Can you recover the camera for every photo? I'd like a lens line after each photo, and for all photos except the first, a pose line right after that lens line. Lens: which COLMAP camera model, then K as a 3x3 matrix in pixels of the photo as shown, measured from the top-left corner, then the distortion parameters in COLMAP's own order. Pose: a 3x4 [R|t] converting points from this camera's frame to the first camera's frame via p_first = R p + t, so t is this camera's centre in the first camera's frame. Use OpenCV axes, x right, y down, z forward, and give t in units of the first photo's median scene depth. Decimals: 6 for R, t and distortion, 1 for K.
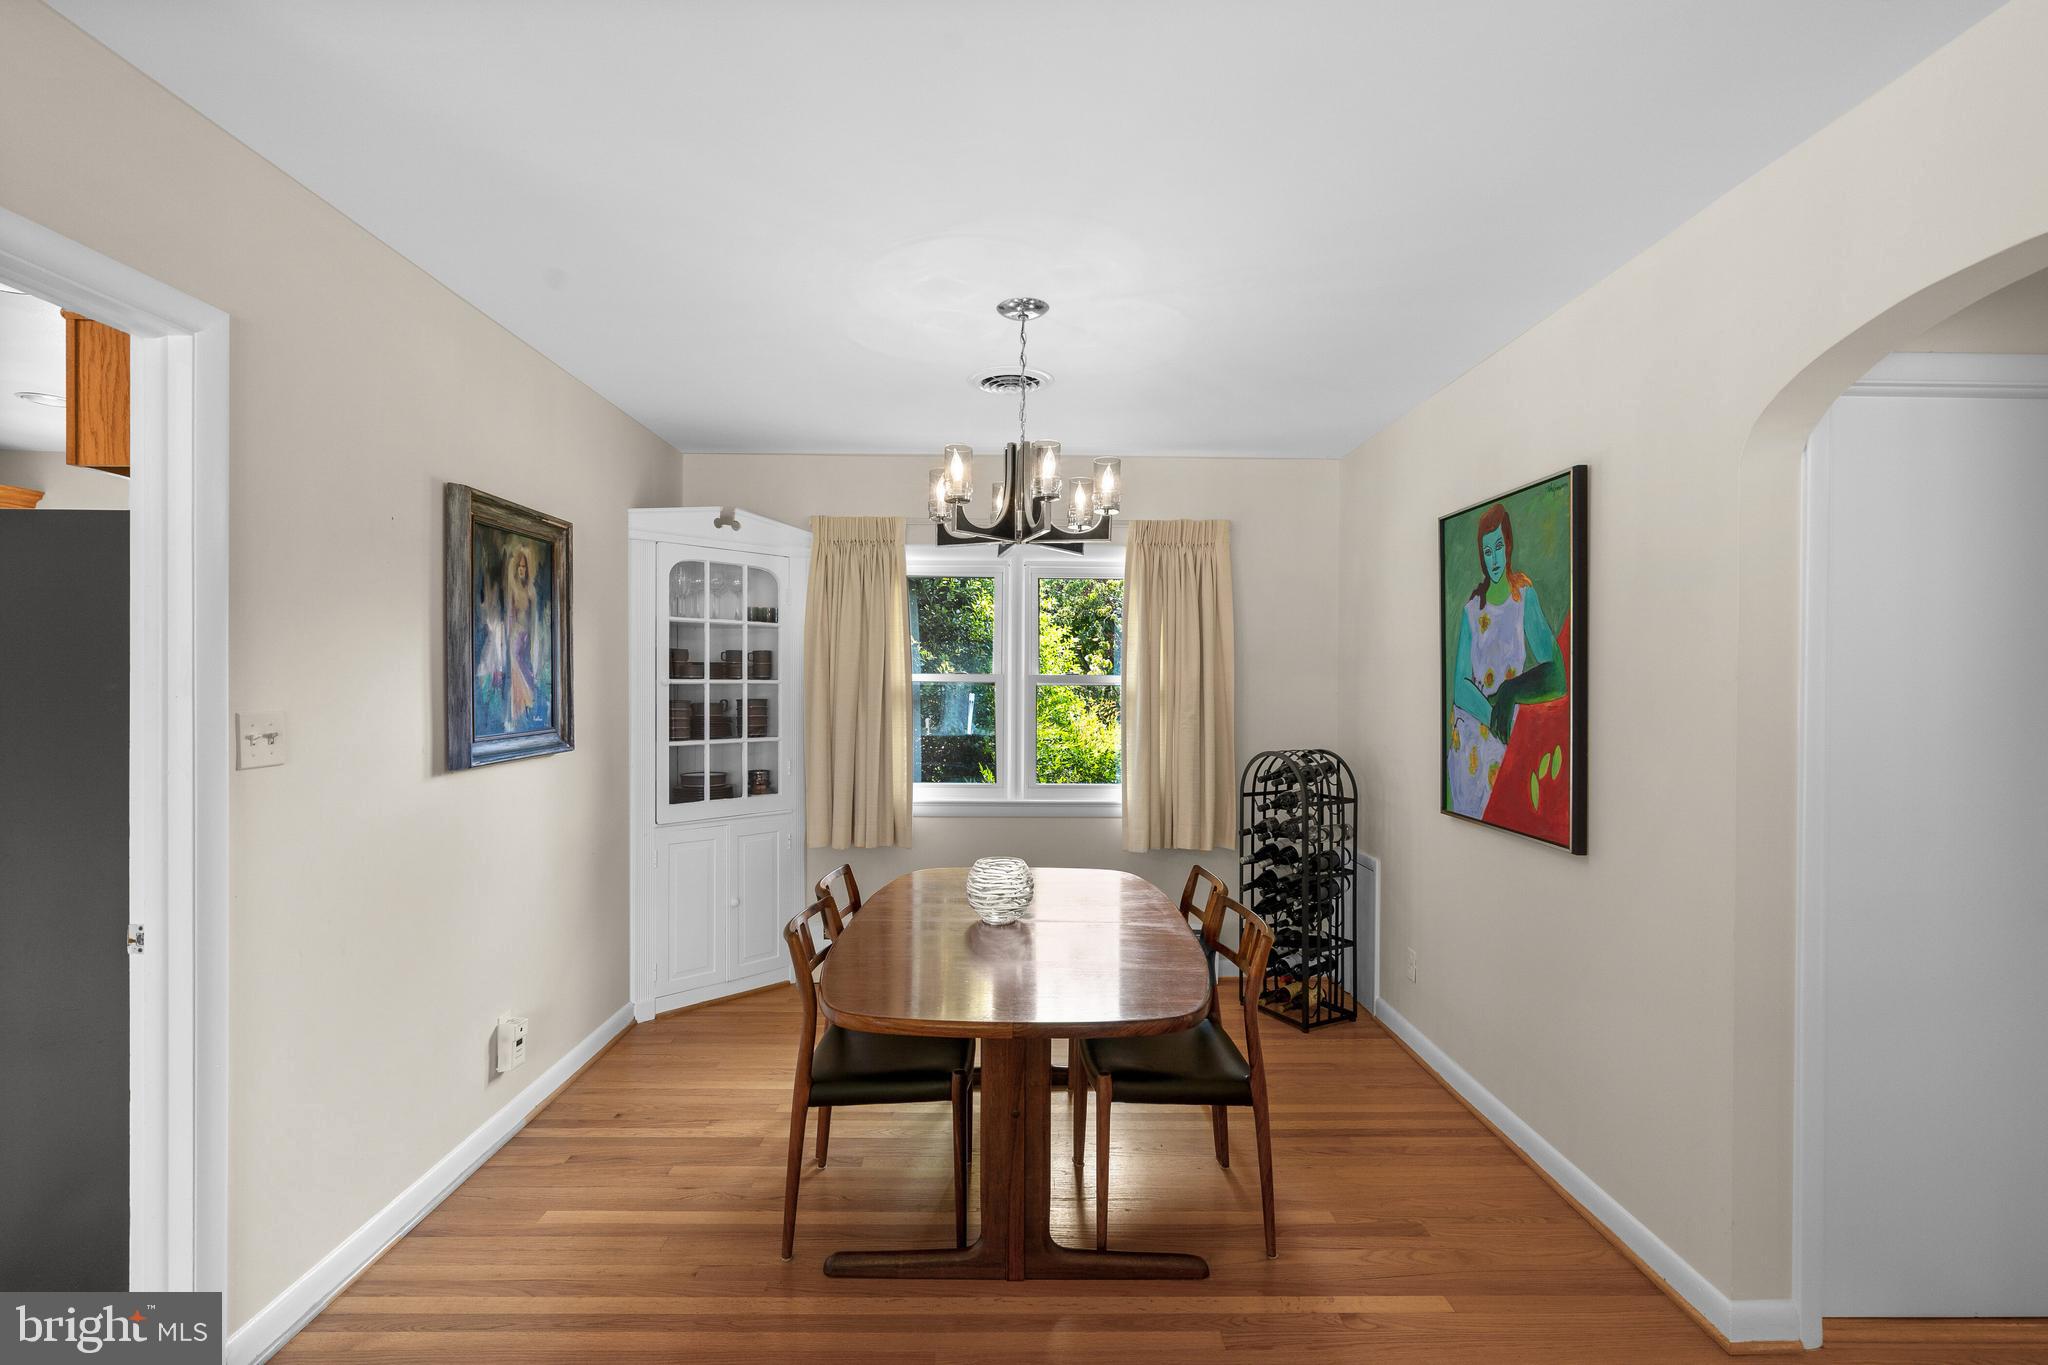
lens RADIAL K [[942.4, 0, 1014.5], [0, 942.4, 684.8], [0, 0, 1]] dist [0.000226, 0.001230]
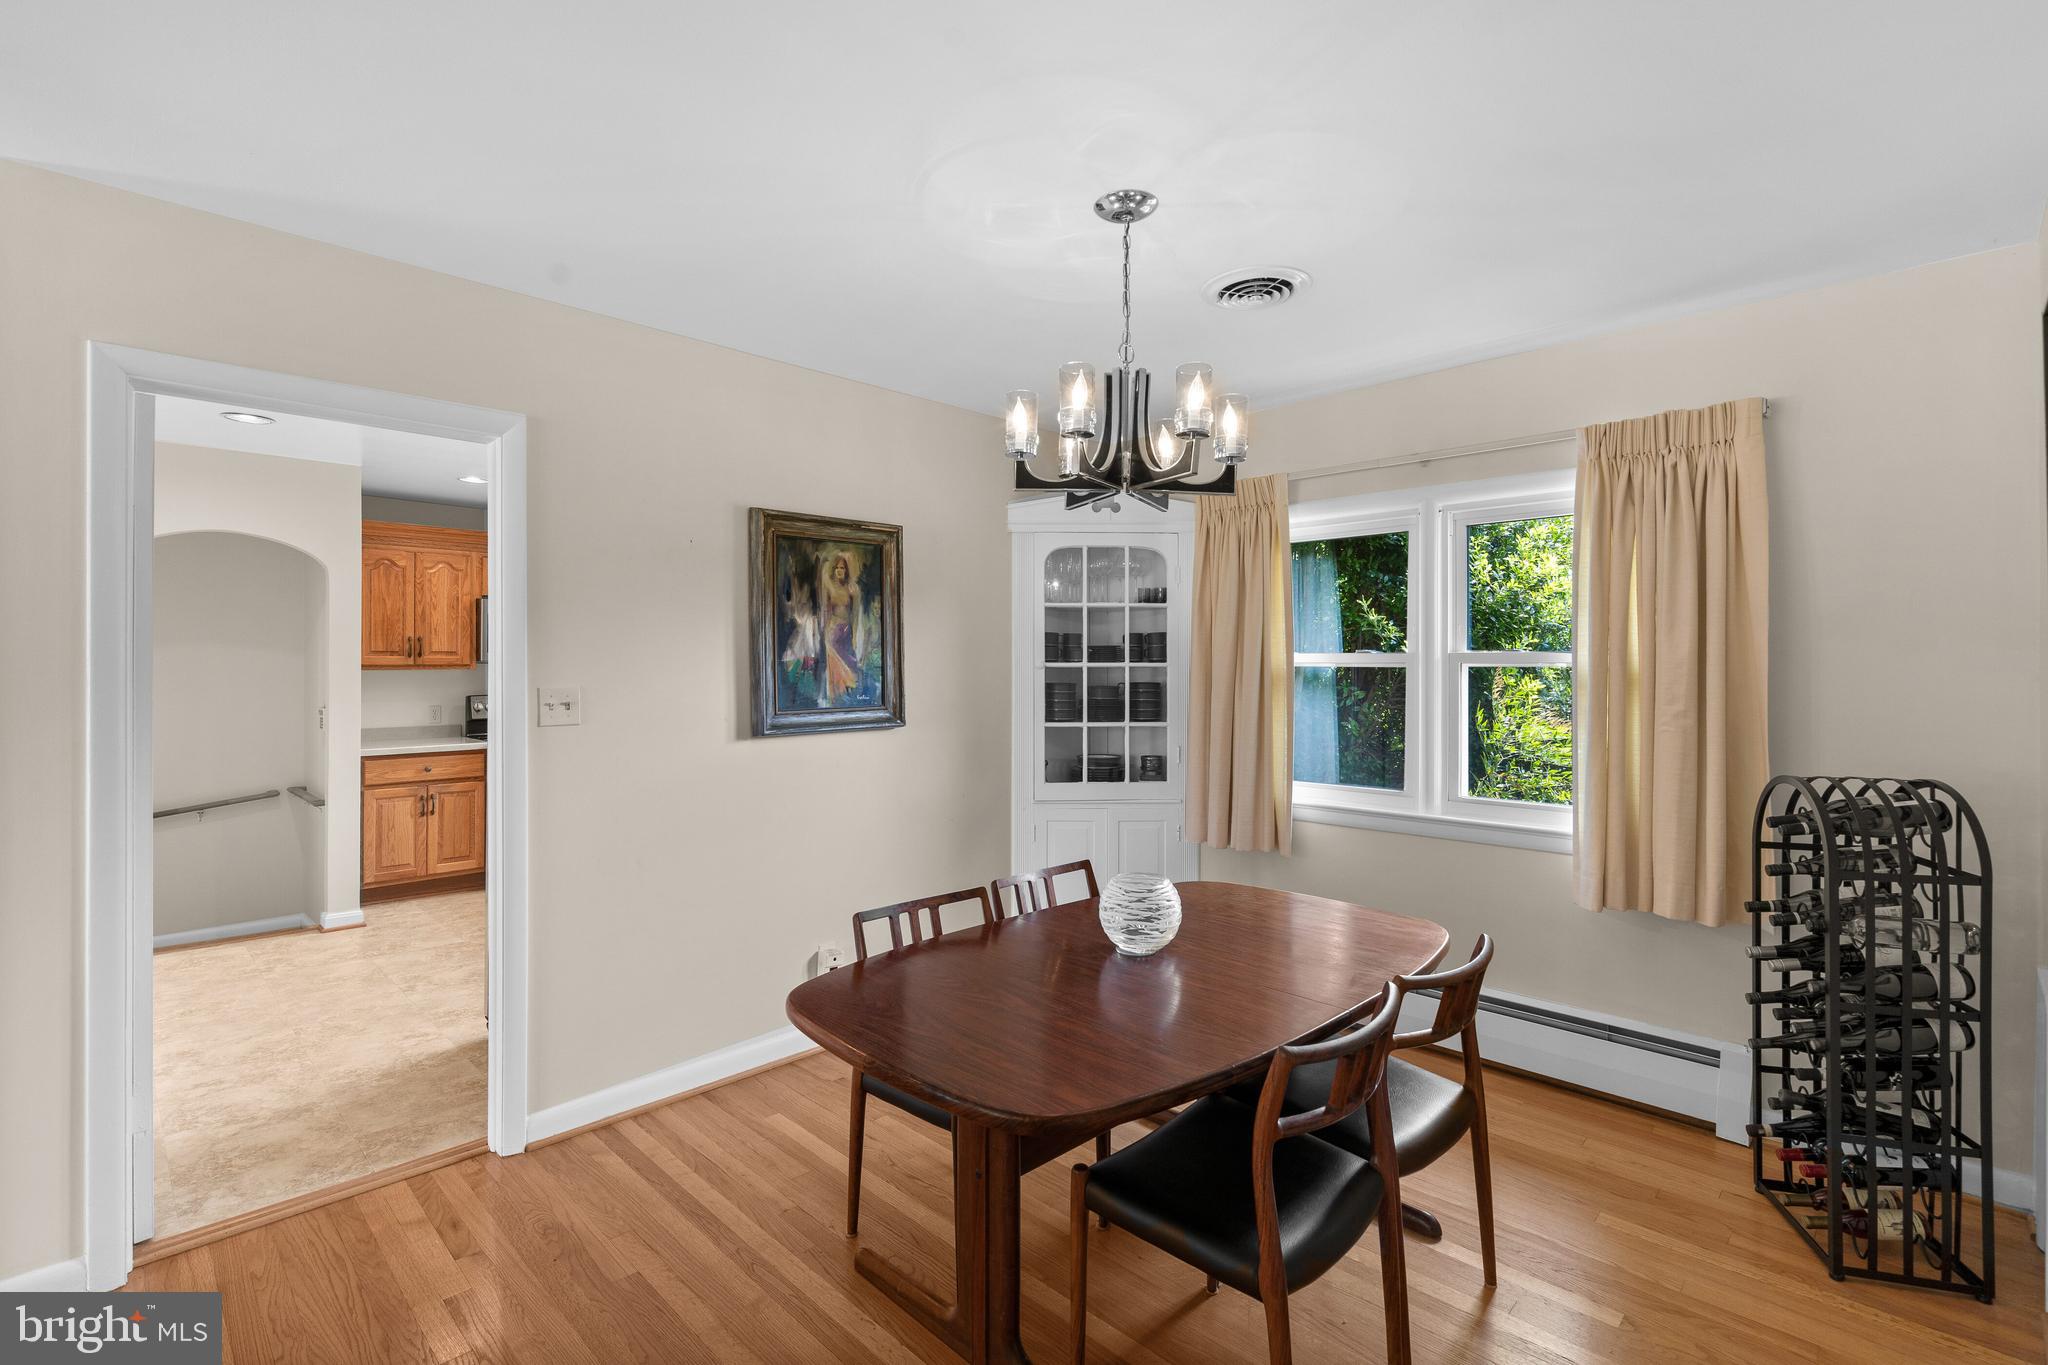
lens RADIAL K [[936.3, 0, 1026.5], [0, 936.3, 666.4], [0, 0, 1]] dist [0.001013, 0.001248]
pose [[0.703759, -0.005745, -0.710415, 0.421506], [0.003076, 0.999983, -0.005040, 0.004056], [0.710432, 0.001362, 0.703765, 0.296101]]
